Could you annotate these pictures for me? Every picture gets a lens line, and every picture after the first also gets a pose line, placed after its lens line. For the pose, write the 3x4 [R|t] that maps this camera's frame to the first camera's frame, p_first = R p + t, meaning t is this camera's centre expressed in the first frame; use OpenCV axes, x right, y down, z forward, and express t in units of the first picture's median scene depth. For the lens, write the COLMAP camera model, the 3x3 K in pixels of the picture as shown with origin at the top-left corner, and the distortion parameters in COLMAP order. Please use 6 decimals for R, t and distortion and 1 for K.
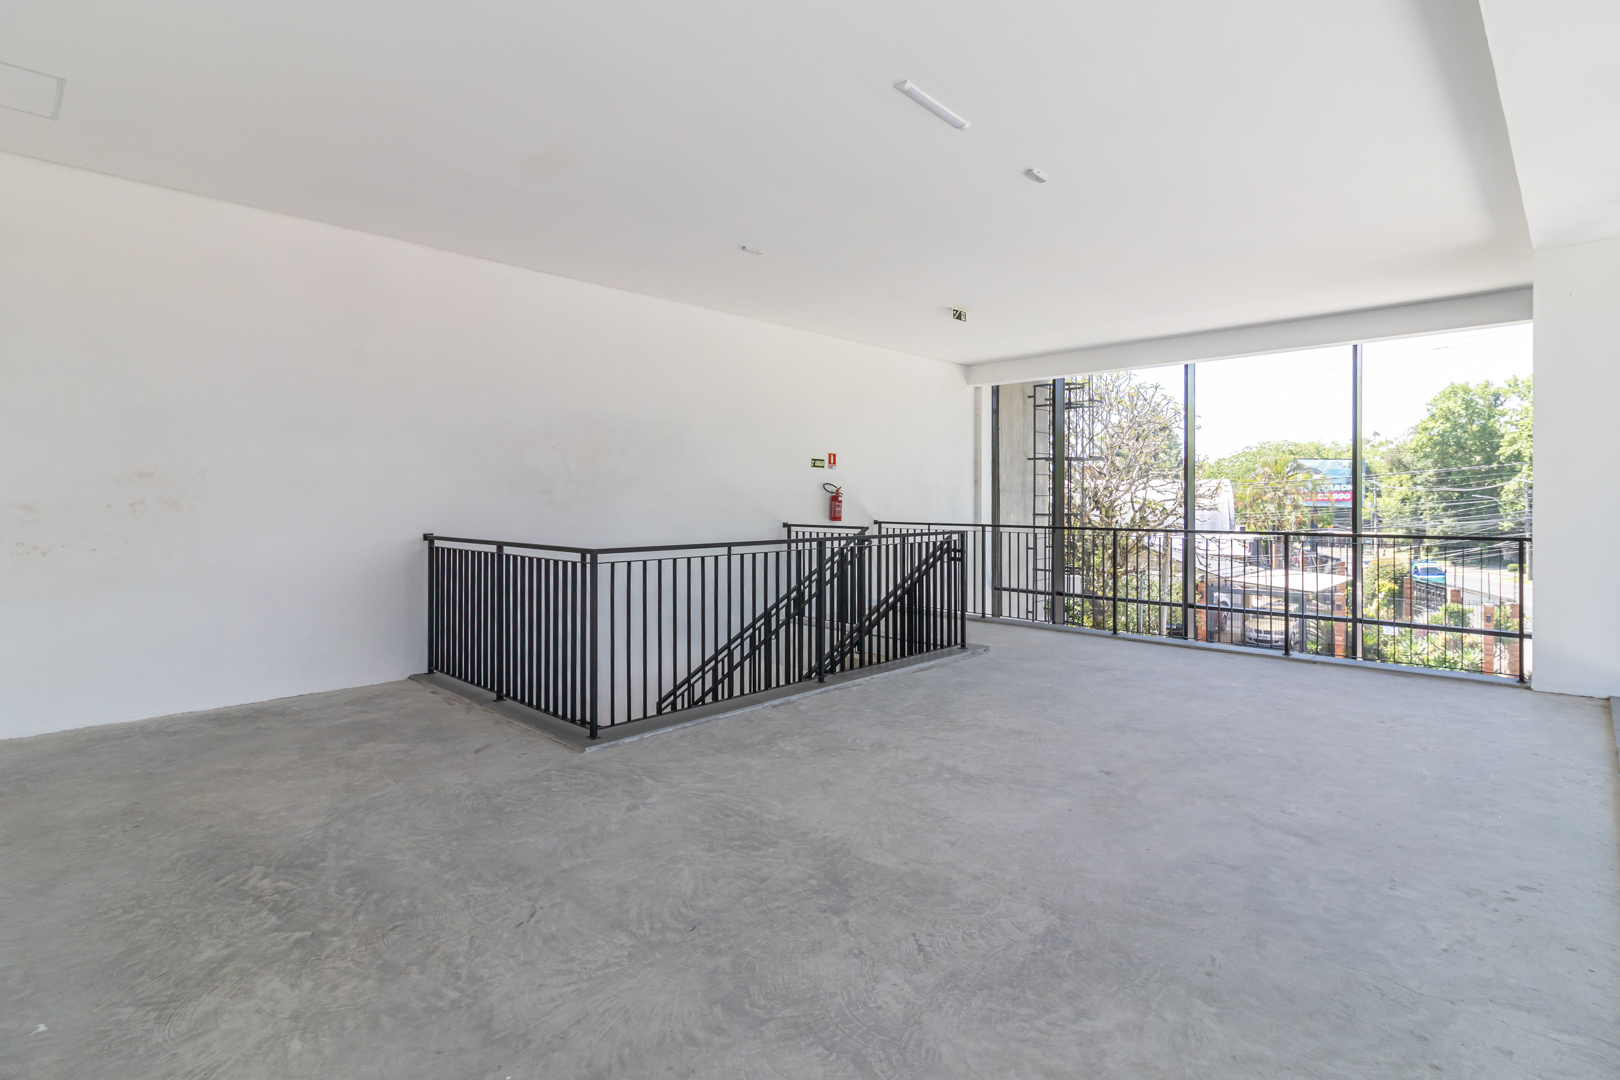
lens RADIAL K [[777.9, 0, 872.1], [0, 777.9, 503.1], [0, 0, 1]] dist [-0.005634, 0.002823]
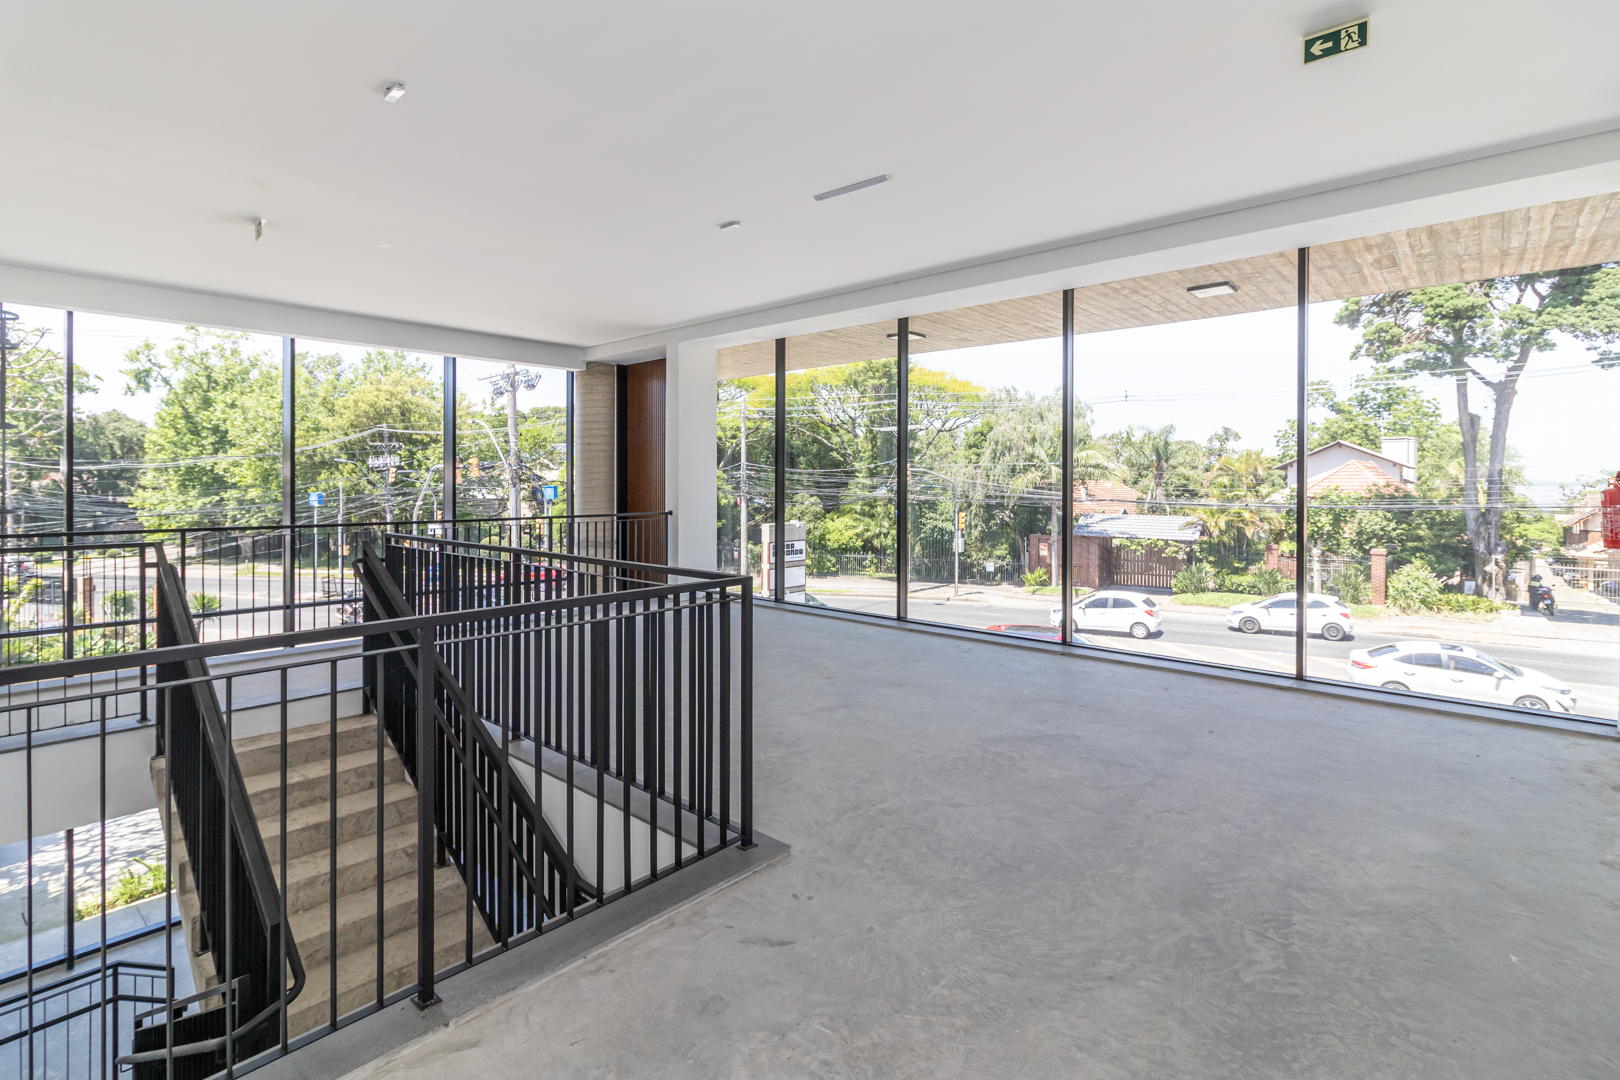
lens RADIAL K [[777.9, 0, 824.8], [0, 777.9, 508.5], [0, 0, 1]] dist [-0.005634, 0.002823]
pose [[-0.005566, -0.033706, 0.999416, -1.344184], [0.004708, 0.999420, 0.033733, -0.010876], [-0.999973, 0.004893, -0.005404, 1.242368]]
